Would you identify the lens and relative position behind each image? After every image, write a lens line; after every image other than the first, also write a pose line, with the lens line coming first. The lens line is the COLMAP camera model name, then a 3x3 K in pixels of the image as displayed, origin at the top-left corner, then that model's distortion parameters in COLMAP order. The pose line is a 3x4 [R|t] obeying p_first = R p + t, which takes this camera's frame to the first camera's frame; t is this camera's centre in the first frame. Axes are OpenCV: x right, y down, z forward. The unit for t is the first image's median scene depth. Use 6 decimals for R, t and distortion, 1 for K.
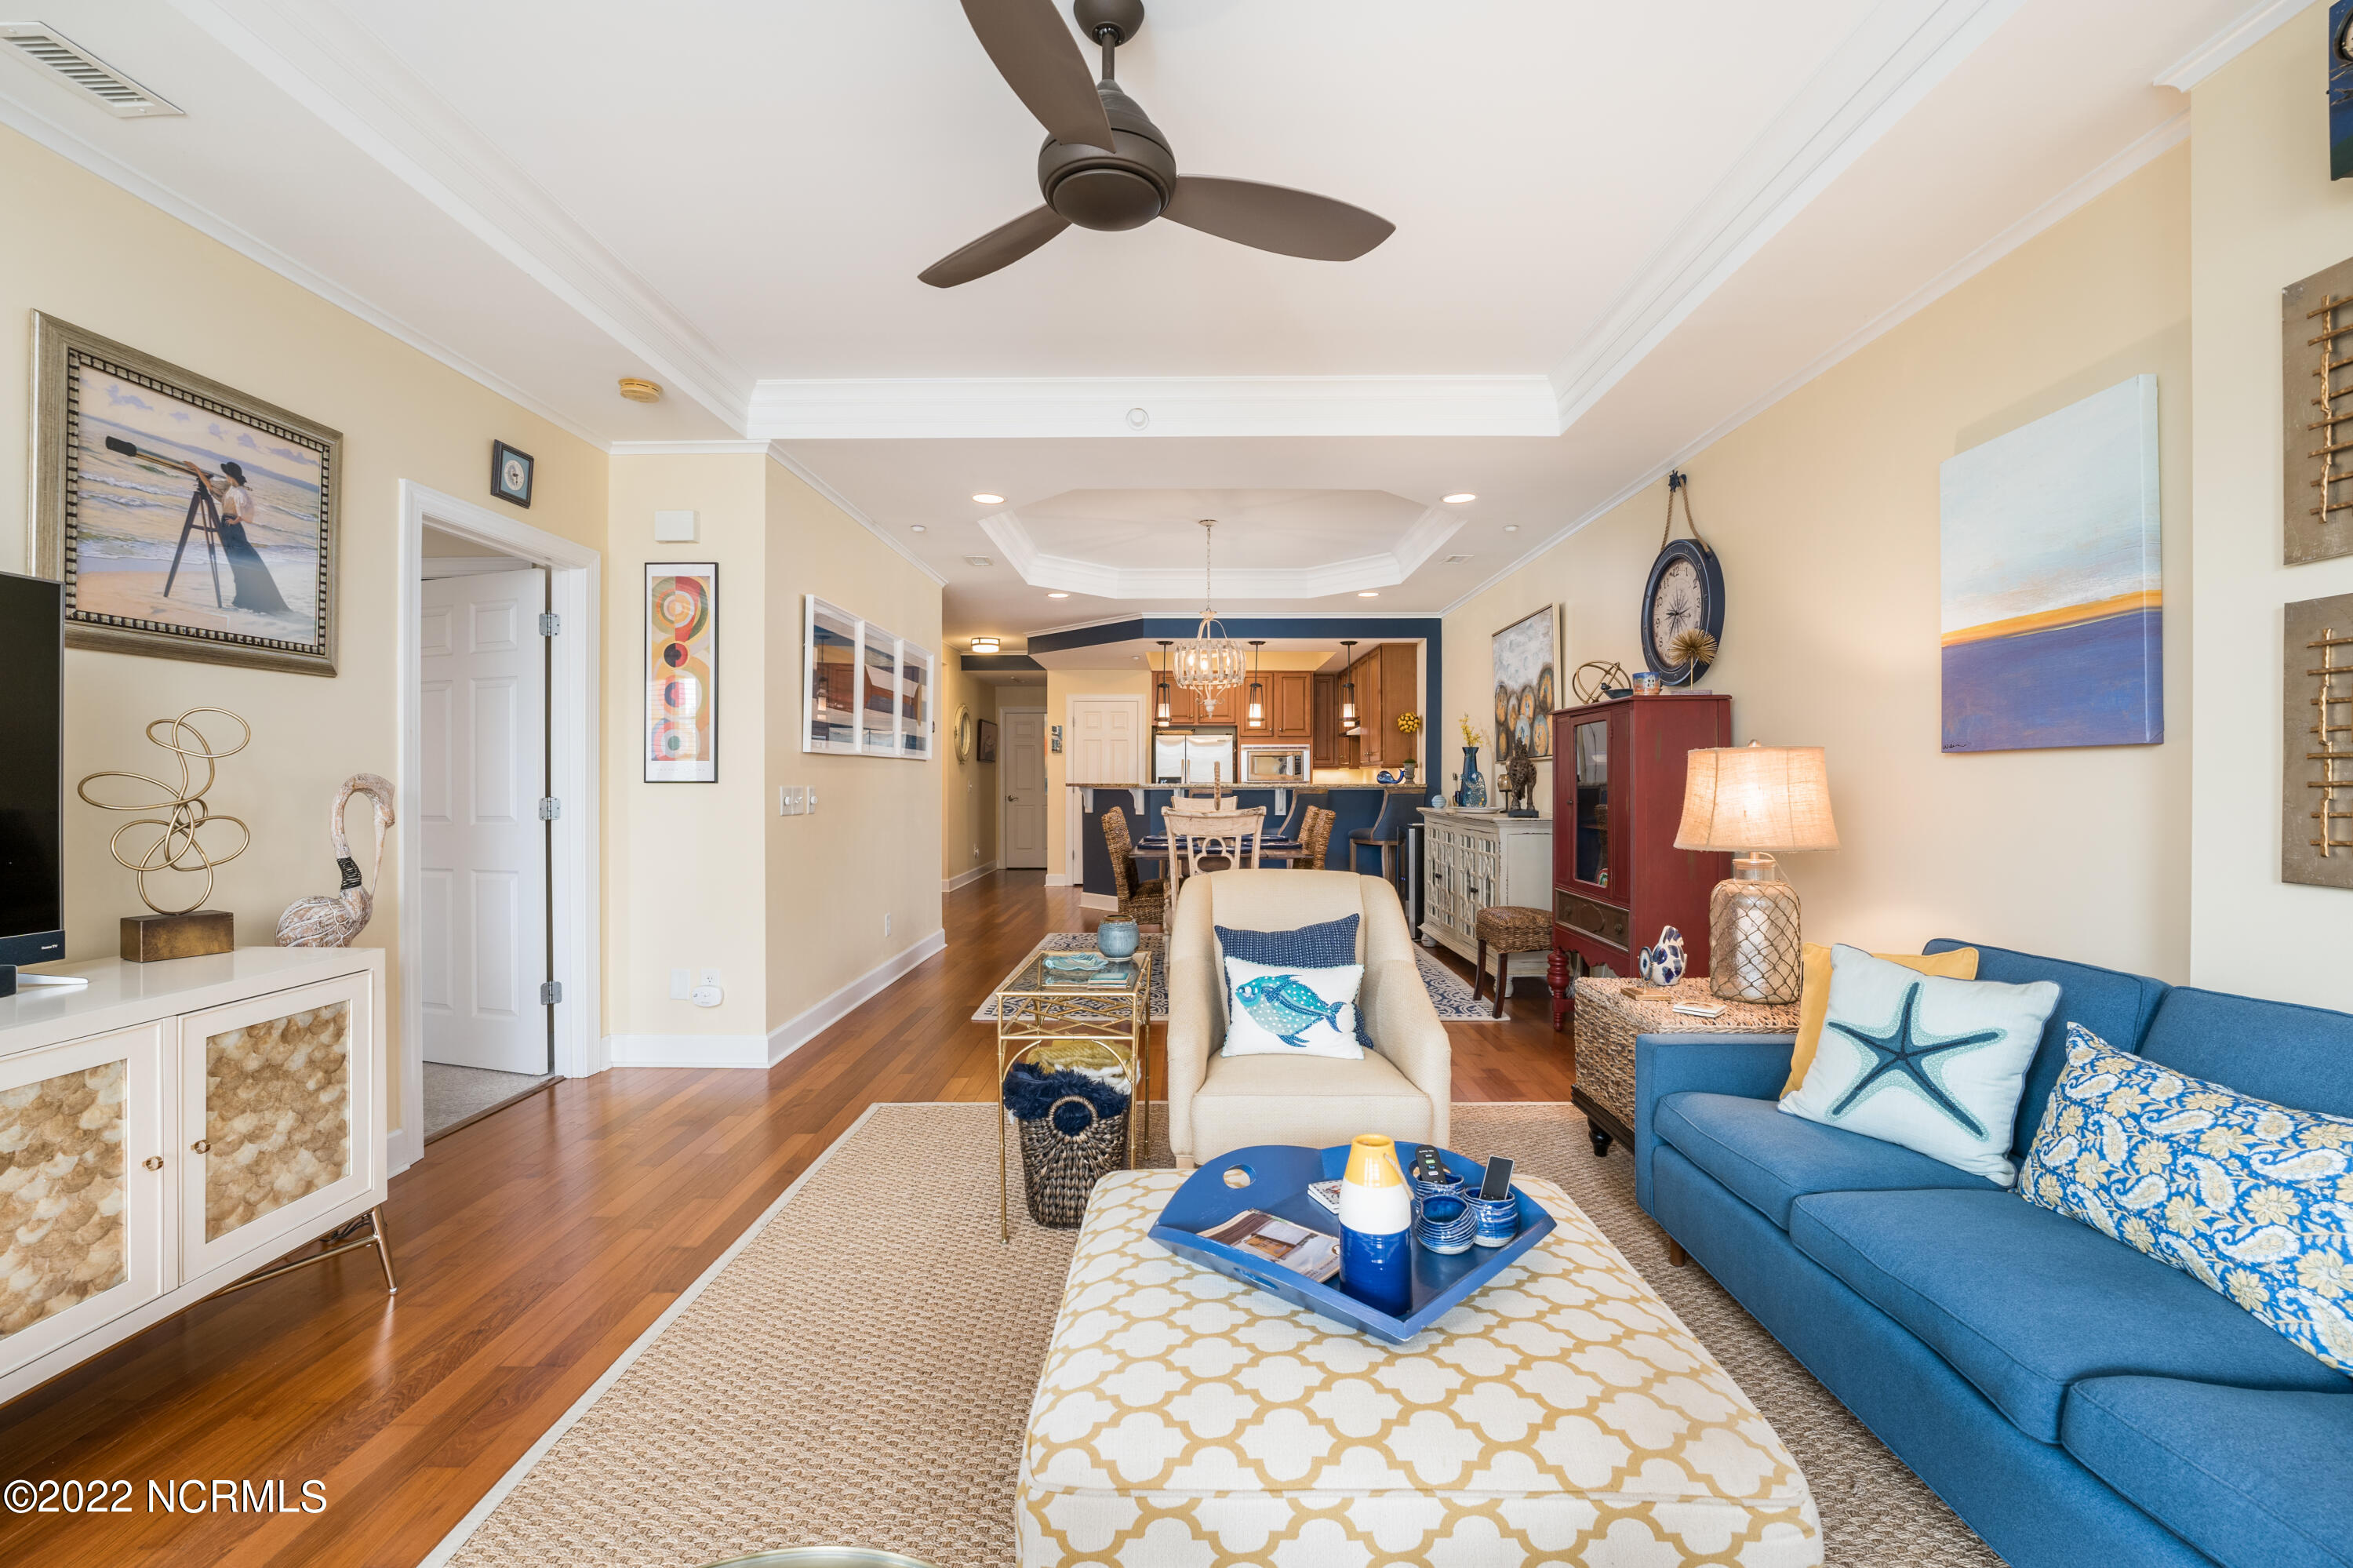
lens RADIAL K [[974.6, 0, 1180.7], [0, 974.6, 775.5], [0, 0, 1]] dist [-0.003216, -0.001099]
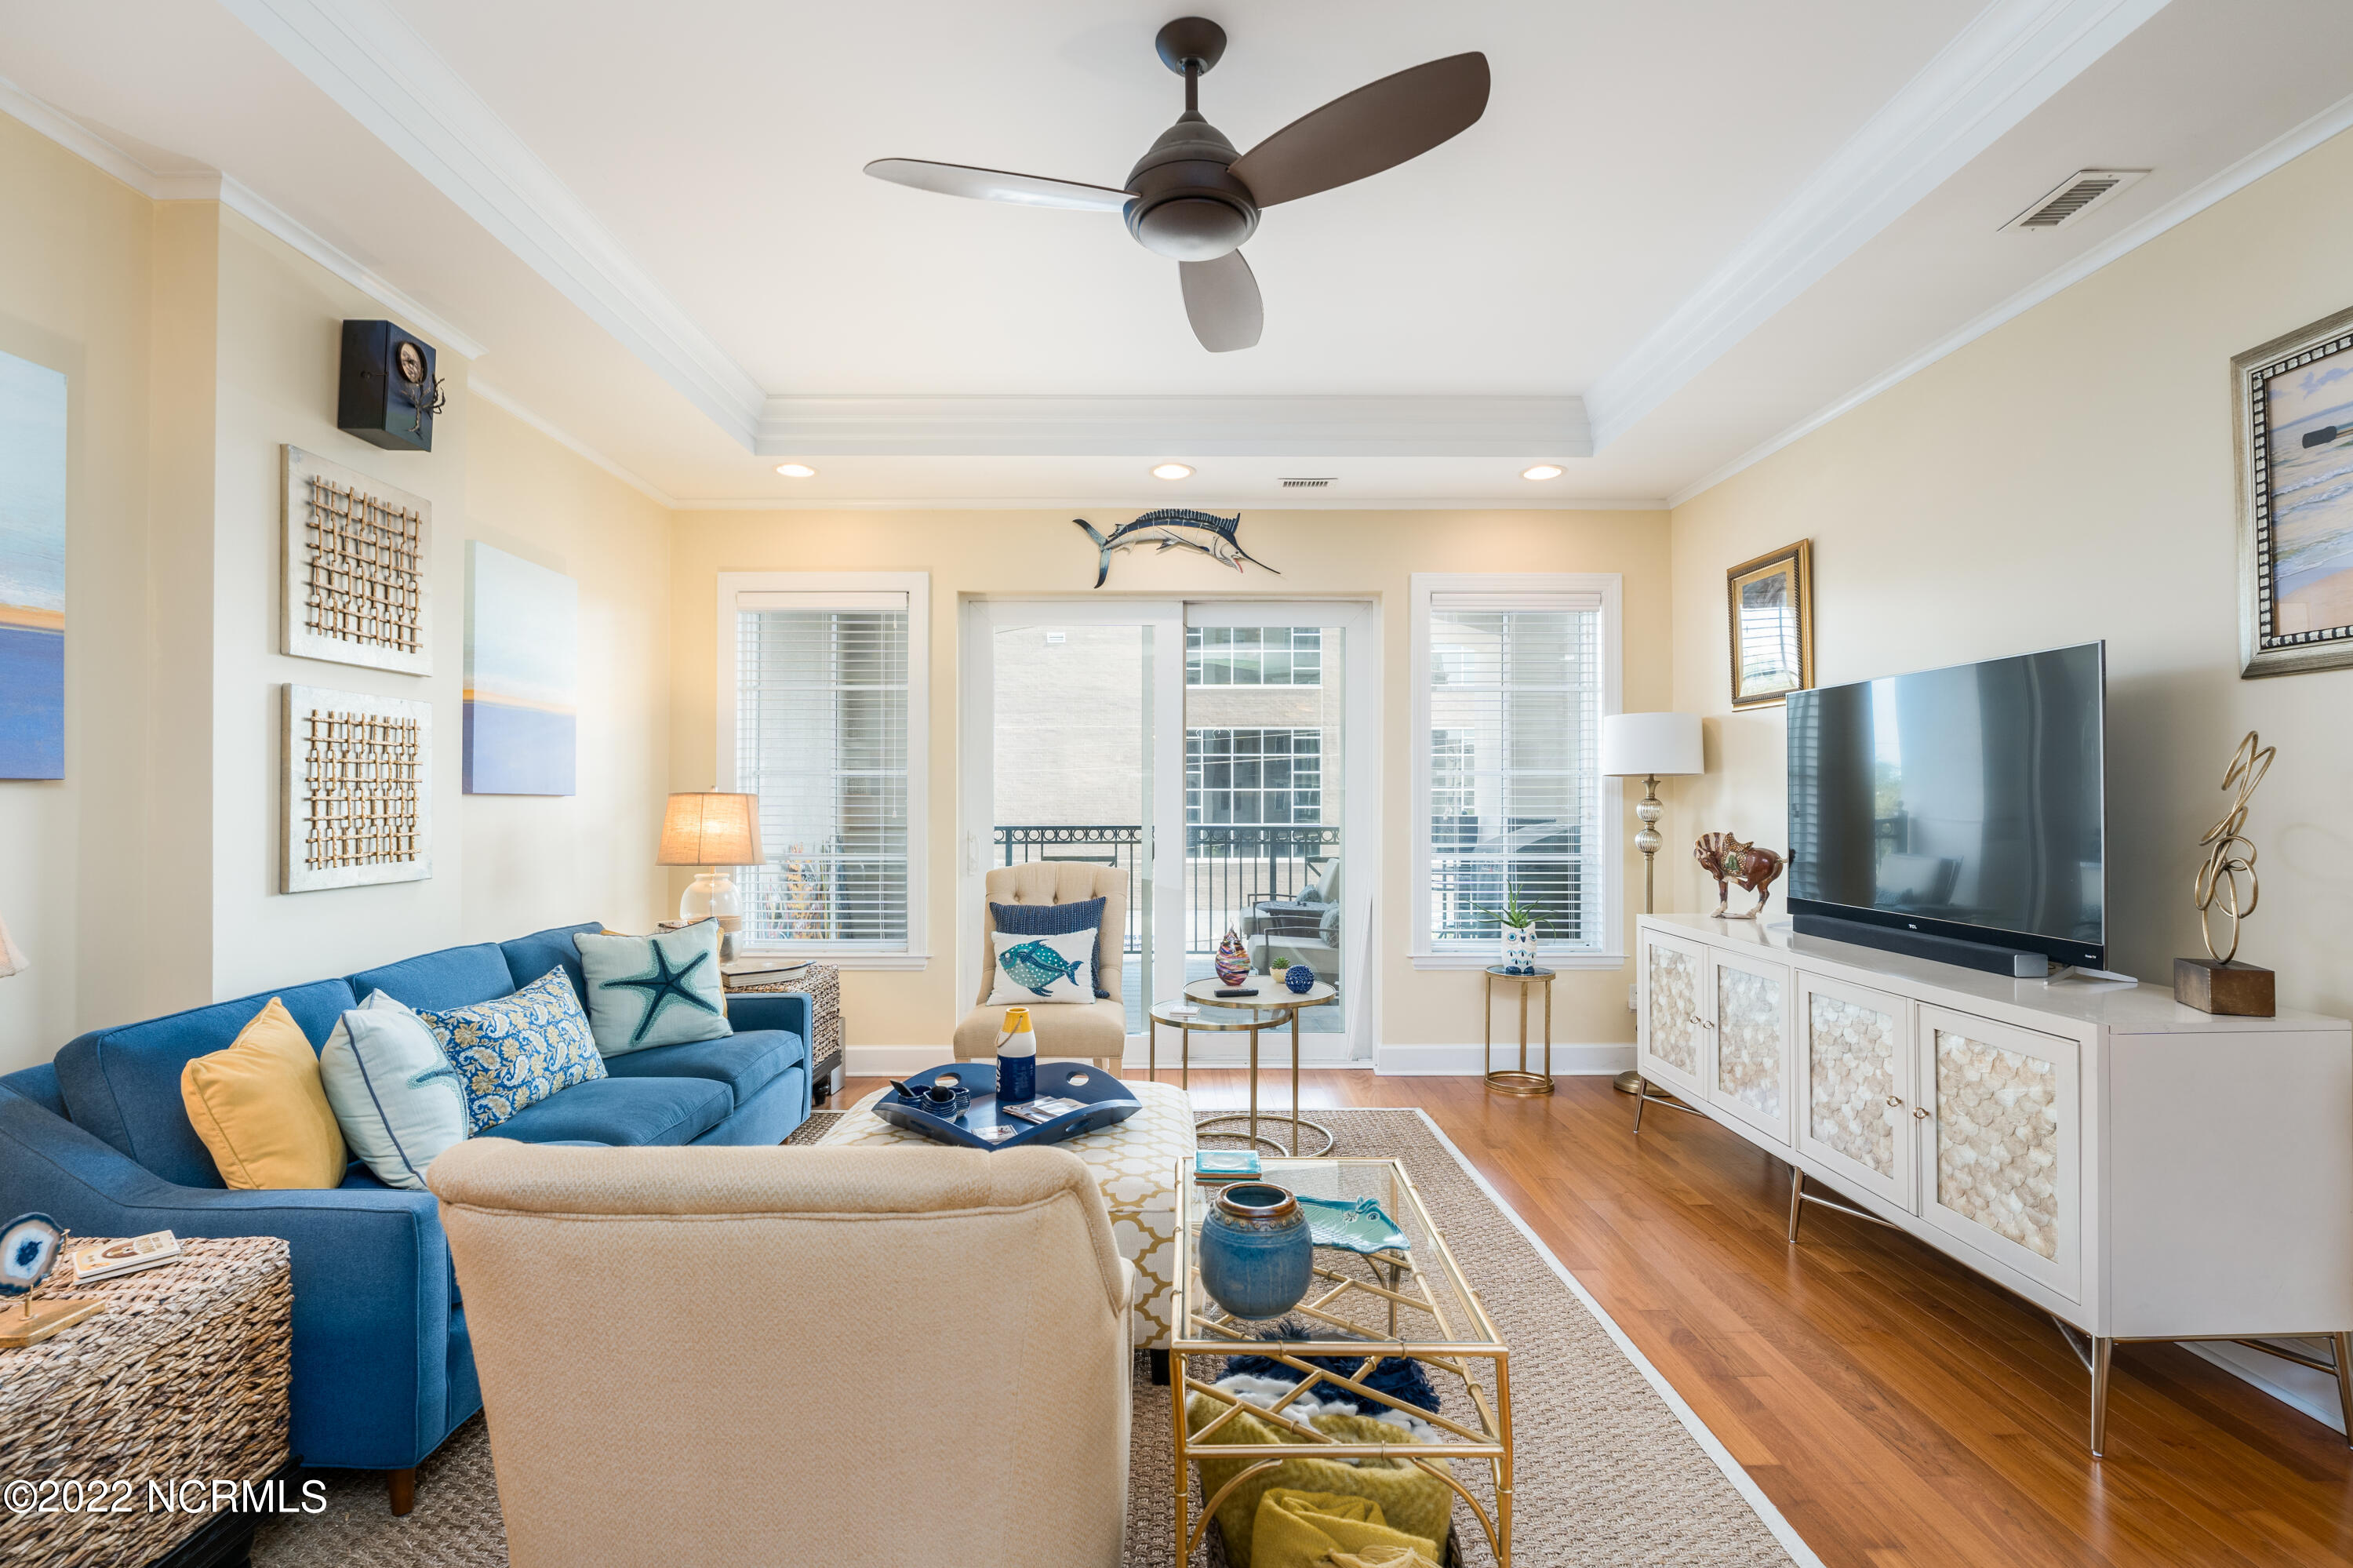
lens RADIAL K [[1061.9, 0, 1150.8], [0, 1061.9, 781.7], [0, 0, 1]] dist [-0.014777, -0.000905]
pose [[-0.999999, 0.001547, 0.000715, -0.024458], [0.001535, 0.999858, -0.016794, -0.009434], [-0.000741, -0.016793, -0.999859, 1.575524]]
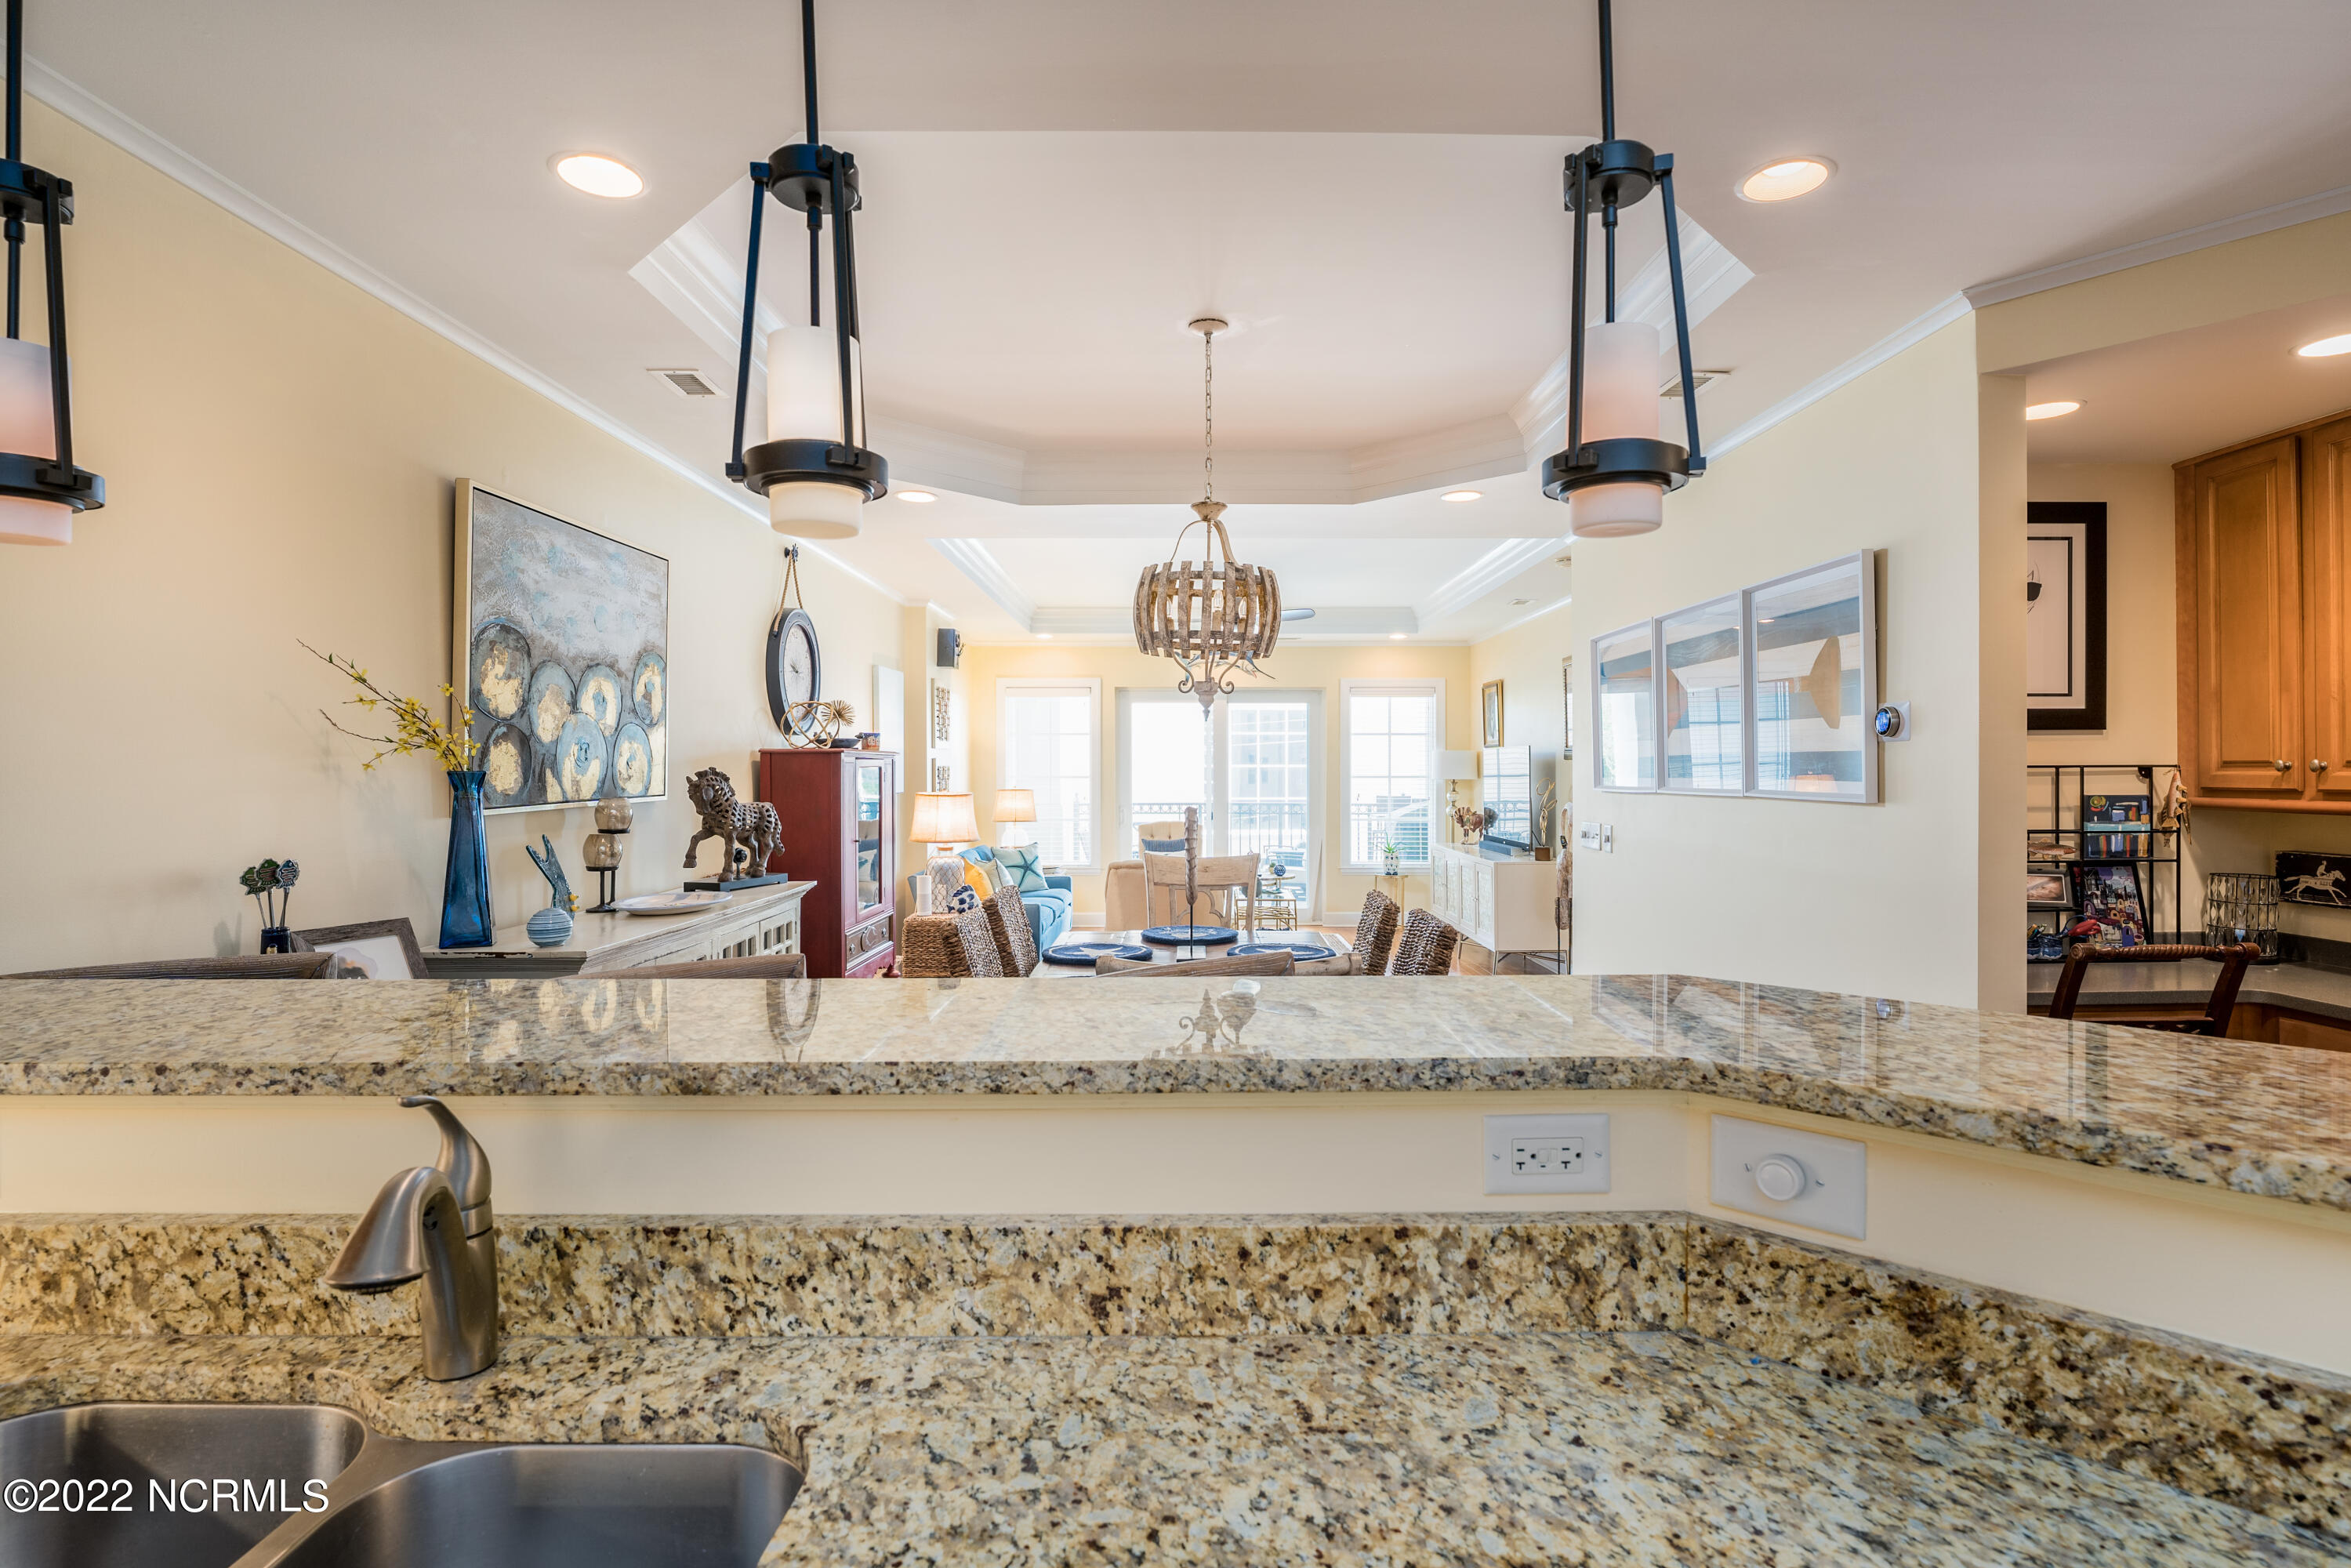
lens RADIAL K [[1163.7, 0, 1178.2], [0, 1163.7, 750.5], [0, 0, 1]] dist [-0.012337, -0.002630]
pose [[-0.999986, 0.002496, -0.004705, 0.105667], [0.002578, 0.999841, -0.017644, -0.076629], [0.004660, -0.017656, -0.999833, 3.768277]]
